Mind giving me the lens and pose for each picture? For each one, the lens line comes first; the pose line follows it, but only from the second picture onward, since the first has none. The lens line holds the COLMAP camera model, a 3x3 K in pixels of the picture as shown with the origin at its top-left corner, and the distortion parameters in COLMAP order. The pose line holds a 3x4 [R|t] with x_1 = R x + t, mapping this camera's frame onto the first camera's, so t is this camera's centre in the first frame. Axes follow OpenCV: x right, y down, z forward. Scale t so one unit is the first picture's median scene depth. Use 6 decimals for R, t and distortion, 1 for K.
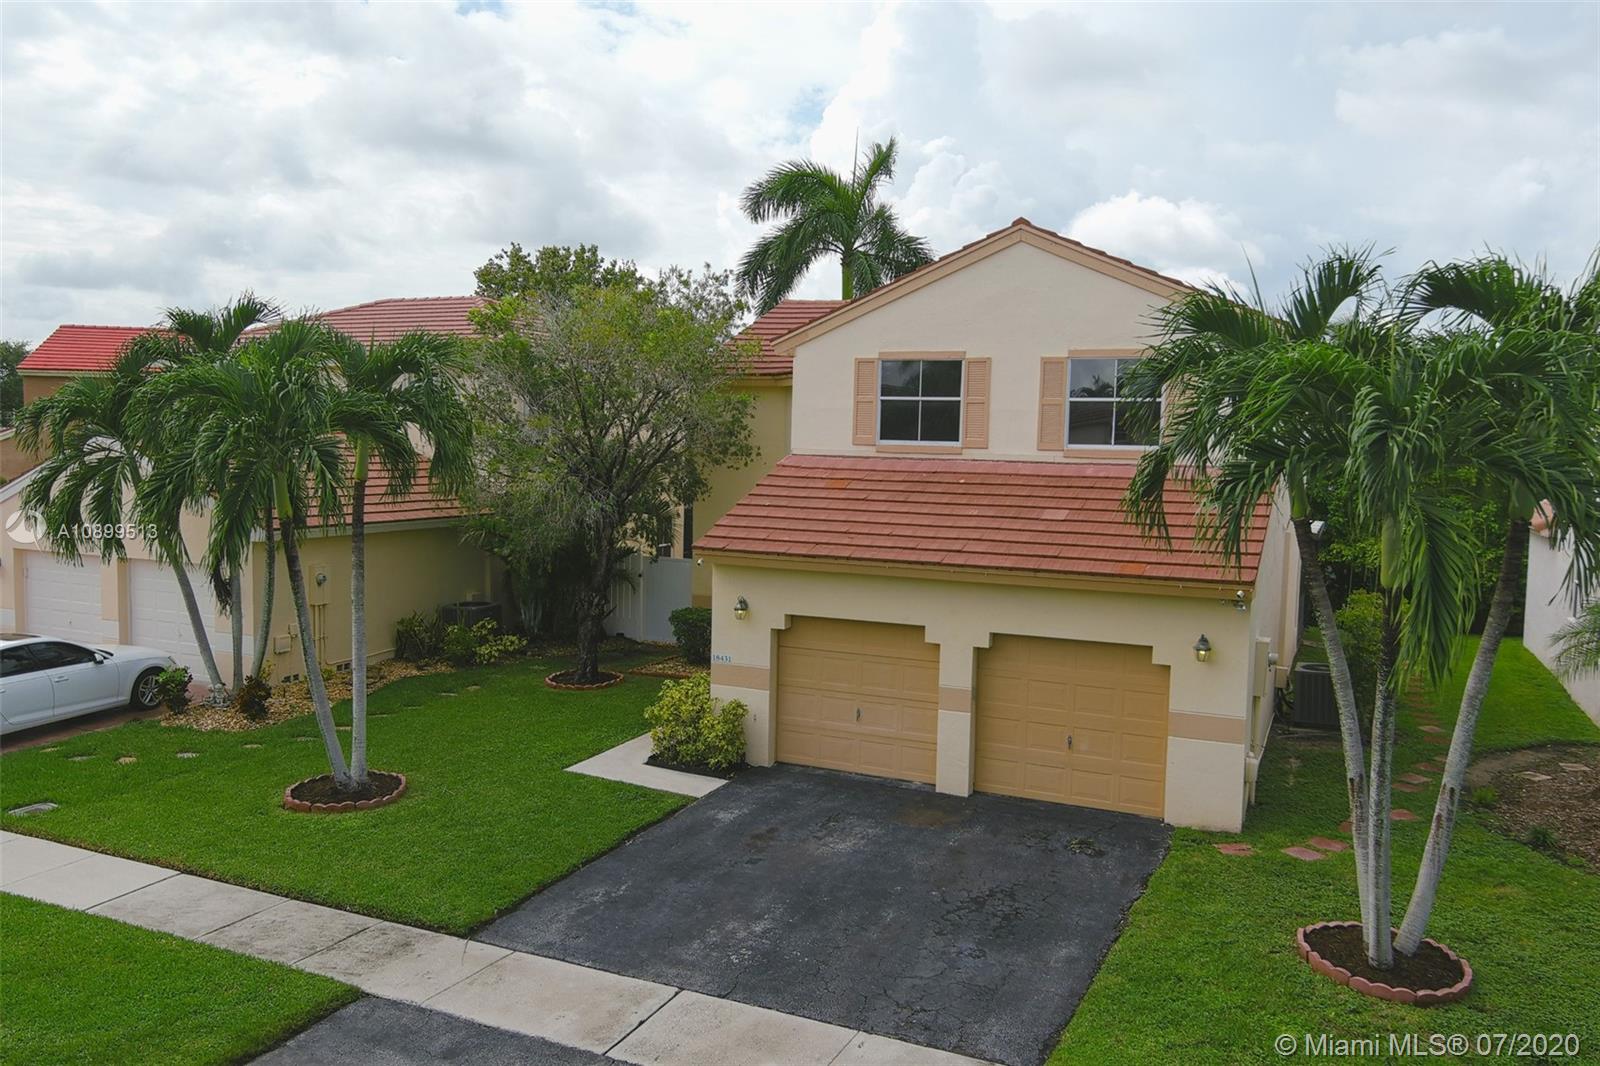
lens RADIAL K [[1245.7, 0, 804.5], [0, 1245.7, 527.5], [0, 0, 1]] dist [0.022559, -0.013877]
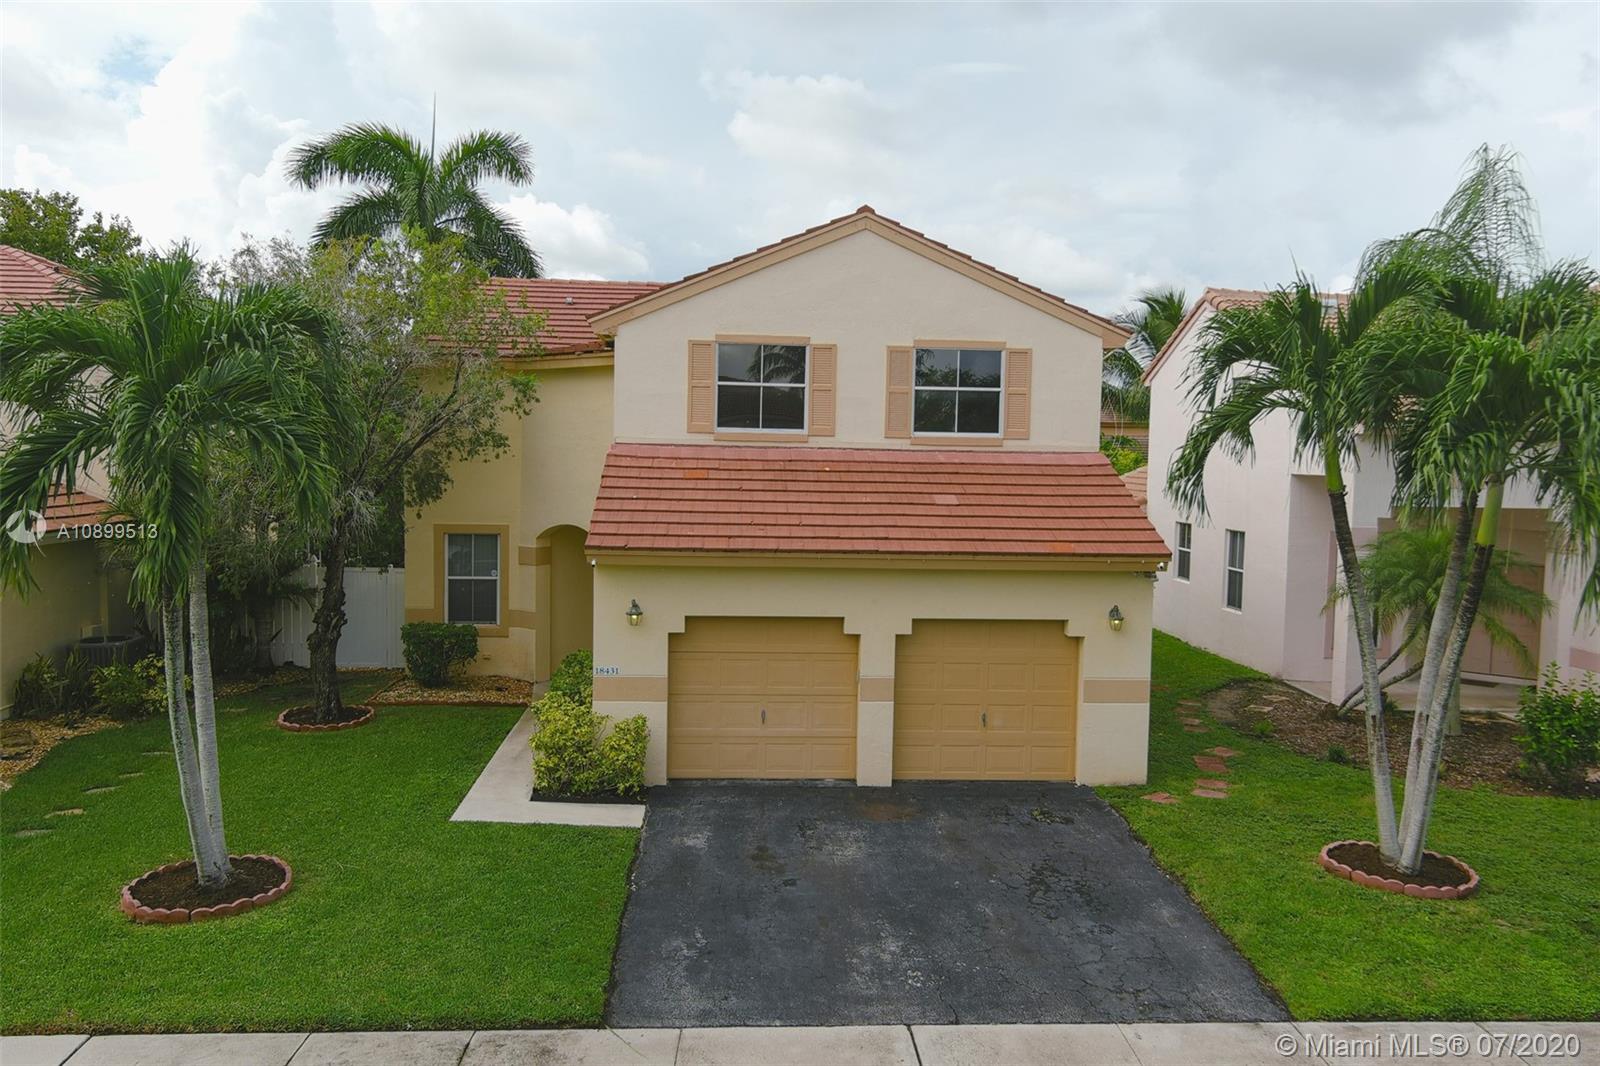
lens RADIAL K [[1245.7, 0, 804.0], [0, 1245.7, 527.1], [0, 0, 1]] dist [0.022559, -0.013877]
pose [[0.881598, -0.034340, 0.470751, -0.393820], [0.034403, 0.999372, 0.008474, -0.000512], [-0.470746, 0.008724, 0.882226, 0.160455]]
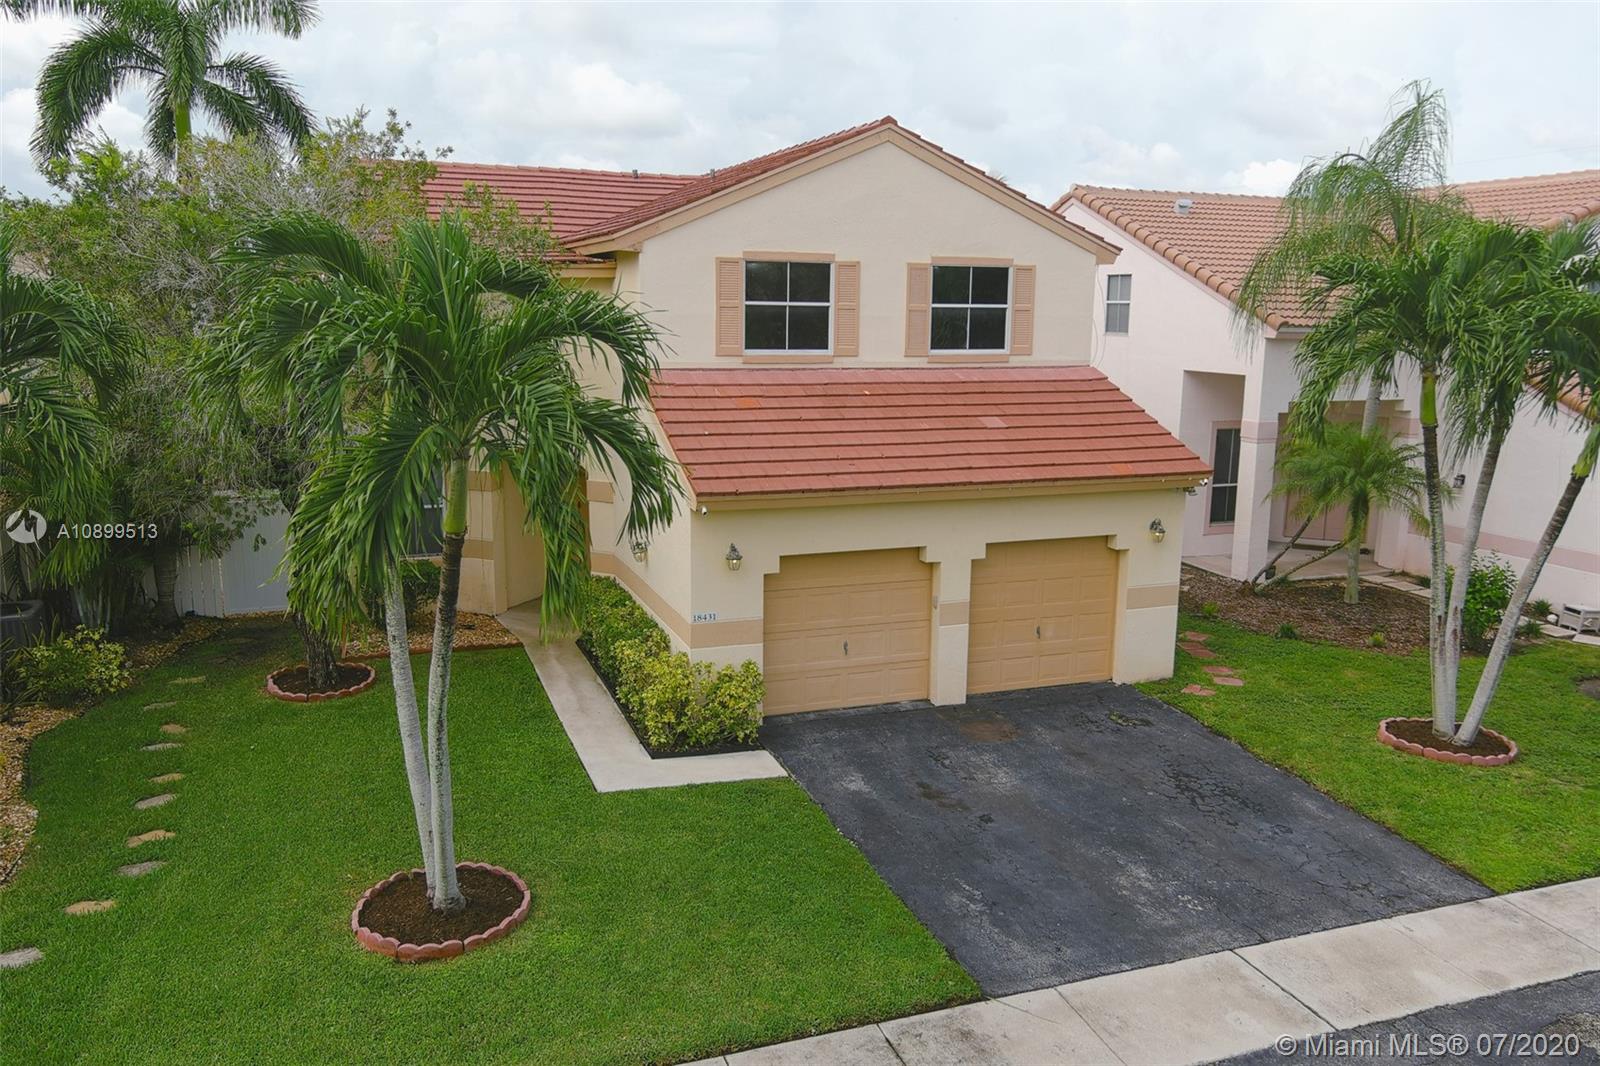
lens RADIAL K [[1245.7, 0, 802.8], [0, 1245.7, 531.5], [0, 0, 1]] dist [0.022559, -0.013877]
pose [[0.704056, -0.141864, 0.695830, -0.670376], [0.053563, 0.987661, 0.147166, -0.084662], [-0.708121, -0.066343, 0.702967, 0.384684]]
